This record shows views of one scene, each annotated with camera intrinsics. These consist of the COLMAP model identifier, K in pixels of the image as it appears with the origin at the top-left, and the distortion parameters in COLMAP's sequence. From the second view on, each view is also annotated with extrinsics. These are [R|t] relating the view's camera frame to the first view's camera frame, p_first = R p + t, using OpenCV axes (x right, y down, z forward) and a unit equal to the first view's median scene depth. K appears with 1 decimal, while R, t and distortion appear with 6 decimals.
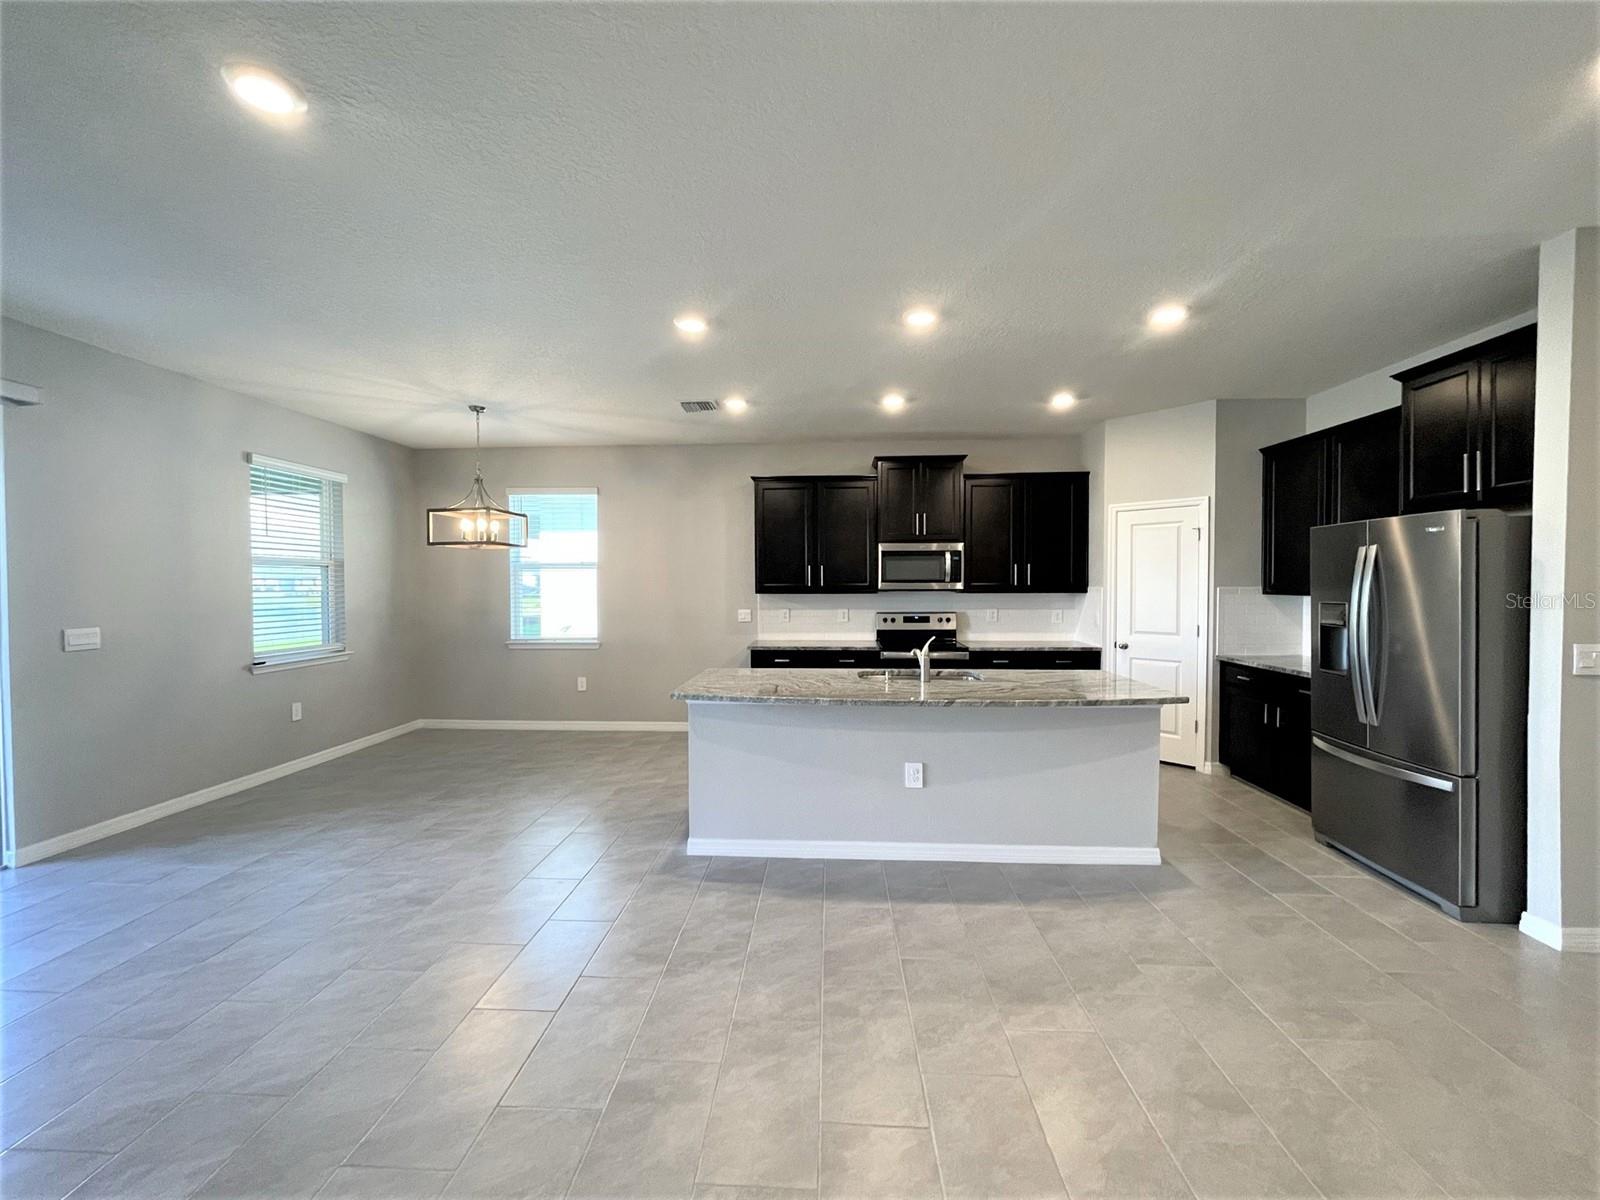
lens RADIAL K [[645.0, 0, 793.9], [0, 645.0, 599.7], [0, 0, 1]] dist [-0.002568, 0.000488]
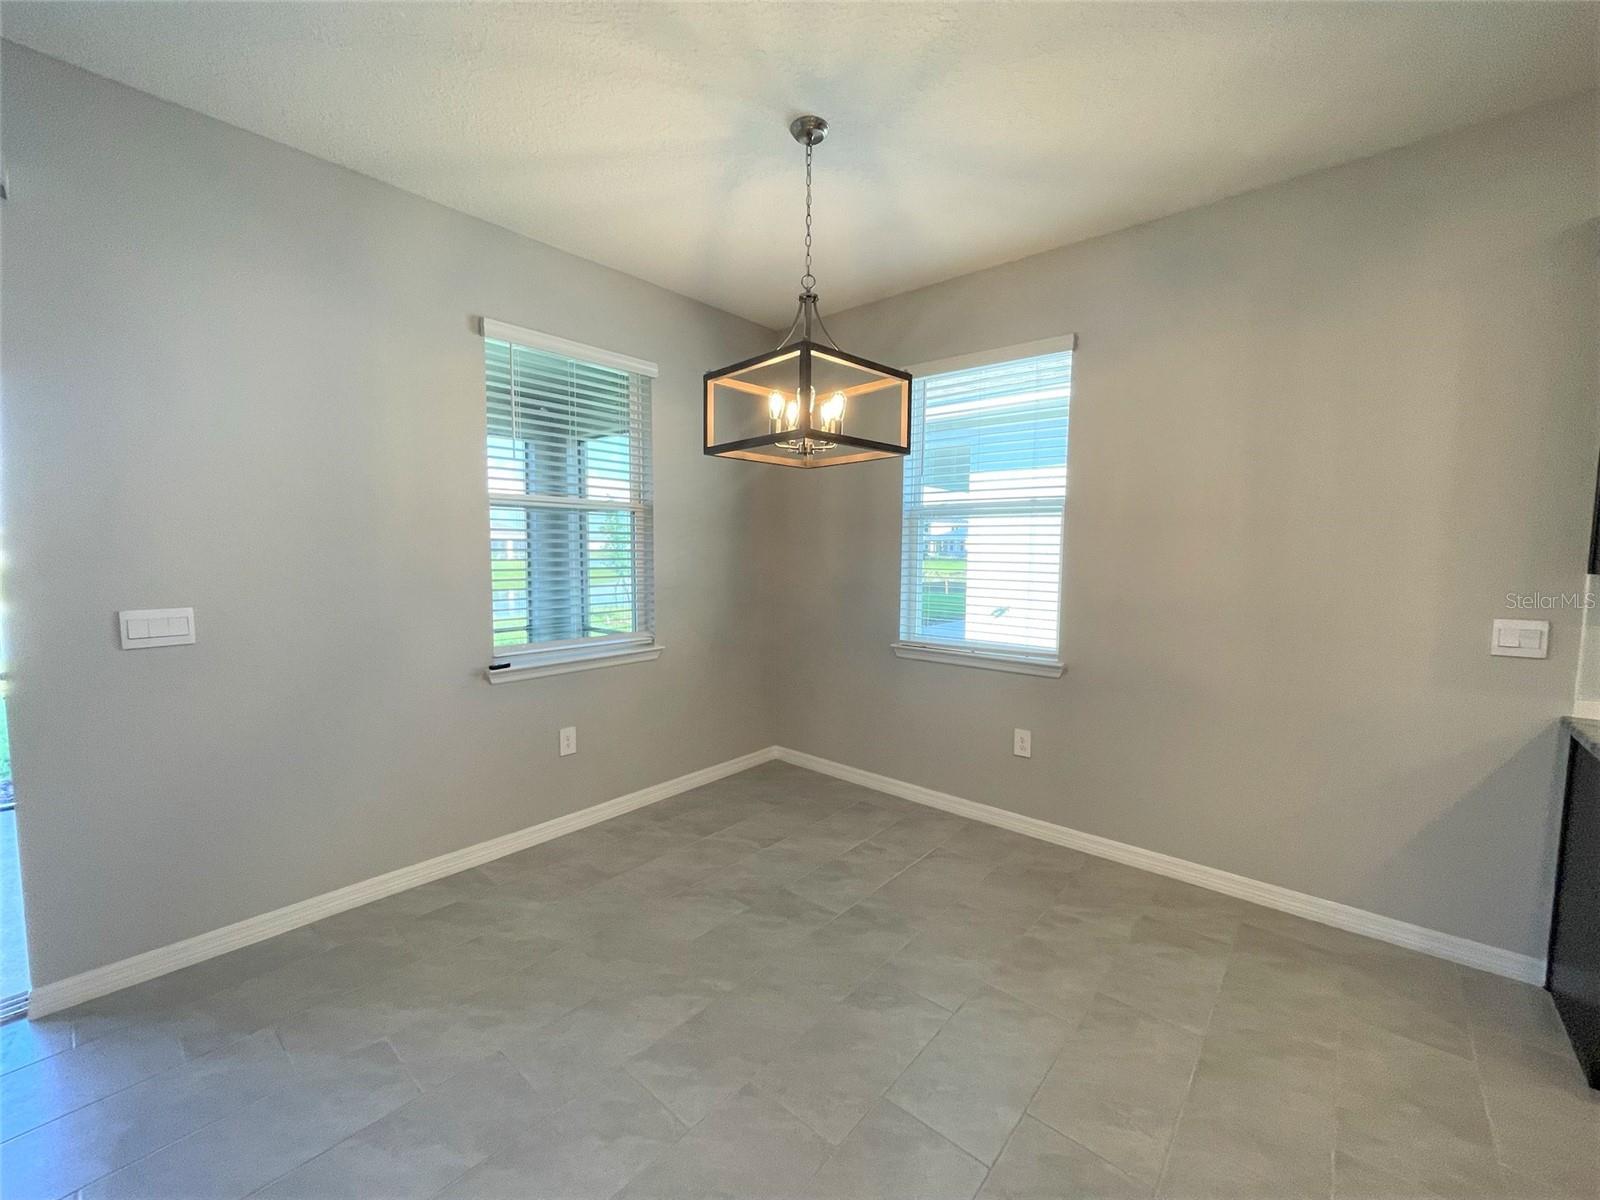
lens RADIAL K [[645.0, 0, 800.2], [0, 645.0, 596.2], [0, 0, 1]] dist [-0.002568, 0.000488]
pose [[0.792938, 0.054194, -0.606887, -0.215700], [-0.024019, 0.998043, 0.057740, -0.010117], [0.608829, -0.031207, 0.792688, 0.642421]]
